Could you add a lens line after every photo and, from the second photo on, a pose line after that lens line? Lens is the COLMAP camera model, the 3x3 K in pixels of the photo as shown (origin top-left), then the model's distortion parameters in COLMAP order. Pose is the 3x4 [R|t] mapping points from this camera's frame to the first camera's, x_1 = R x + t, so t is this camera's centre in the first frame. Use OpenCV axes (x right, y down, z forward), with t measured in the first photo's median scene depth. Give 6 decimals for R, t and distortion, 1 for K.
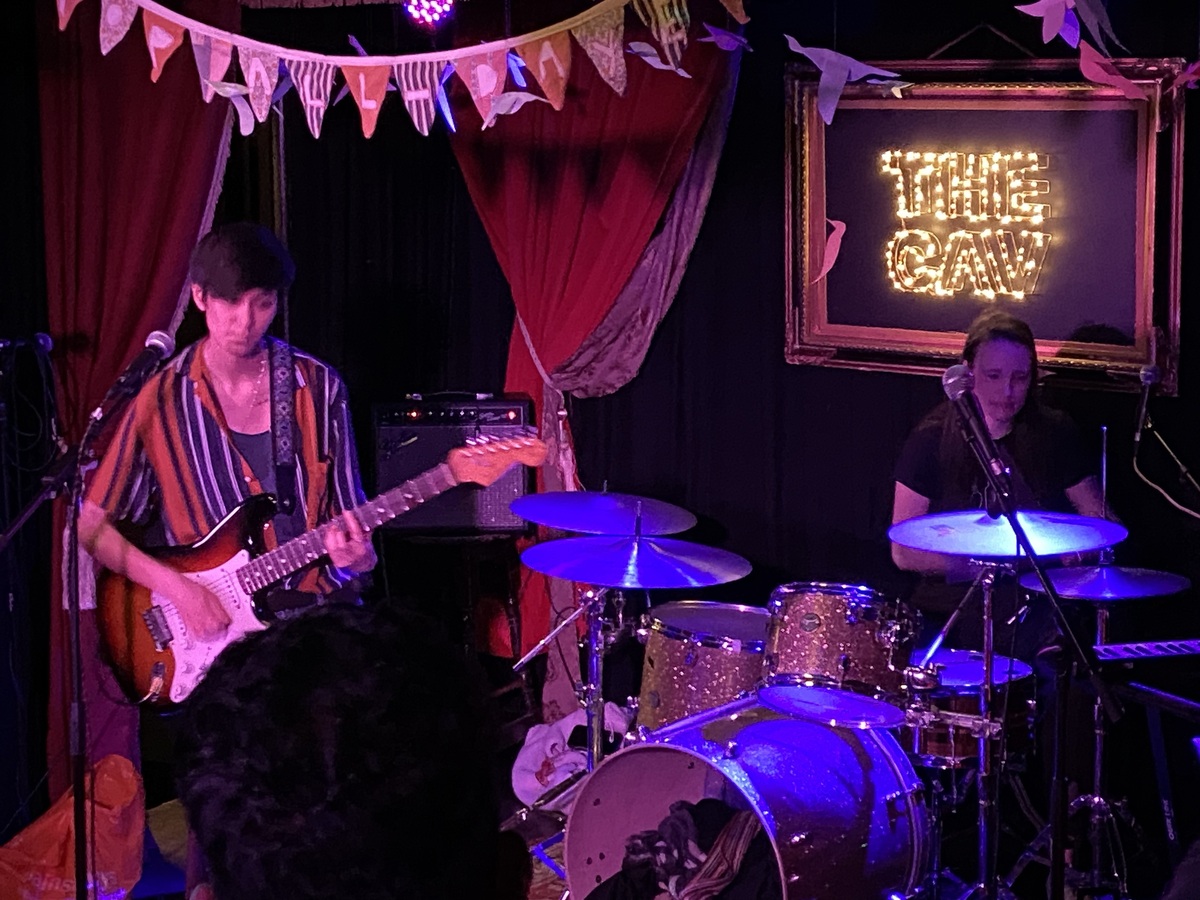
lens RADIAL K [[2470.6, 0, 629.3], [0, 2470.6, 376.7], [0, 0, 1]] dist [0.290957, 0.000000]
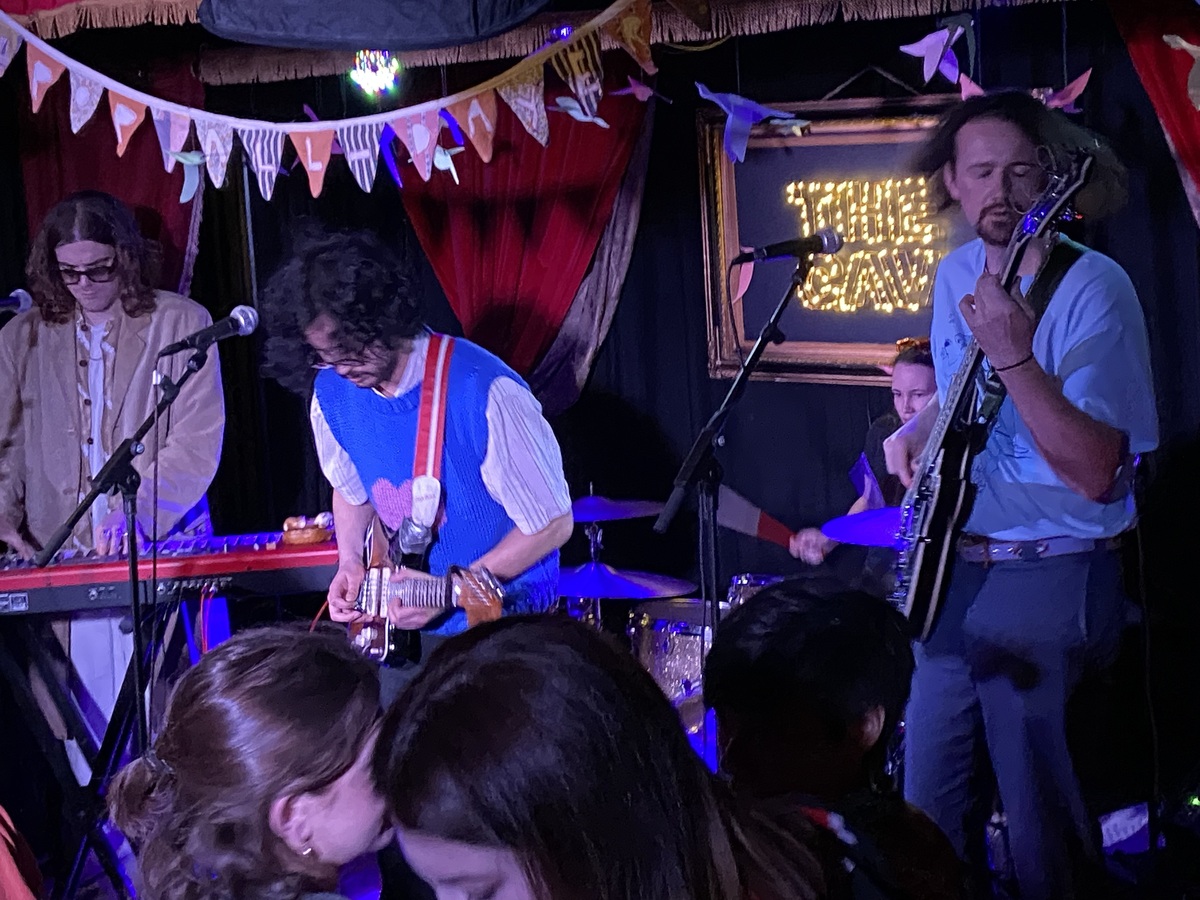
lens RADIAL K [[2125.8, 0, 594.0], [0, 2125.8, 443.1], [0, 0, 1]] dist [0.146264, 0.000000]
pose [[0.998639, -0.051790, 0.006230, 0.003760], [0.051607, 0.998313, 0.026605, -0.004826], [-0.007597, -0.026247, 0.999627, 0.042012]]
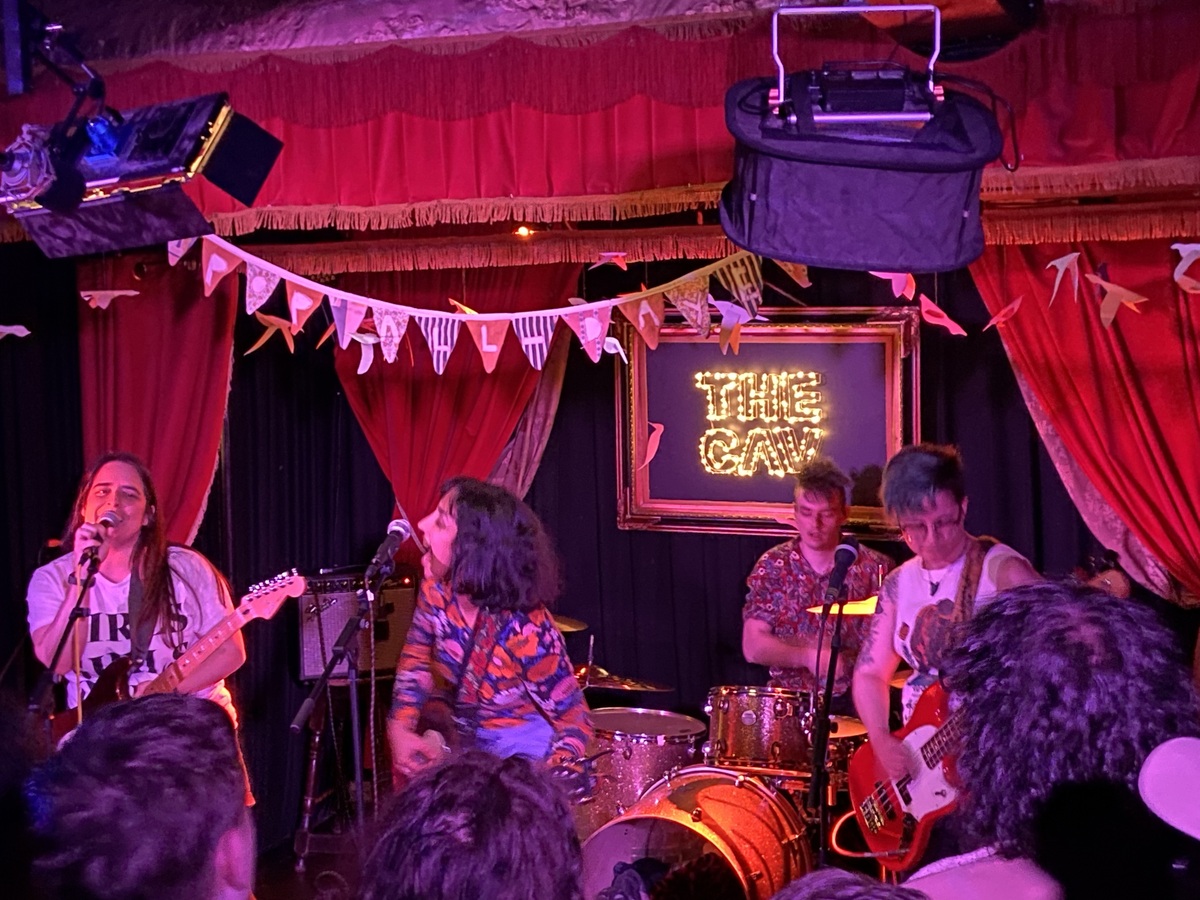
lens RADIAL K [[1899.5, 0, 614.6], [0, 1899.5, 451.5], [0, 0, 1]] dist [0.167633, 0.000000]
pose [[0.965944, -0.031561, 0.256820, -0.220290], [0.043404, 0.998233, -0.040577, -0.006160], [-0.255086, 0.050342, 0.965607, -0.008593]]
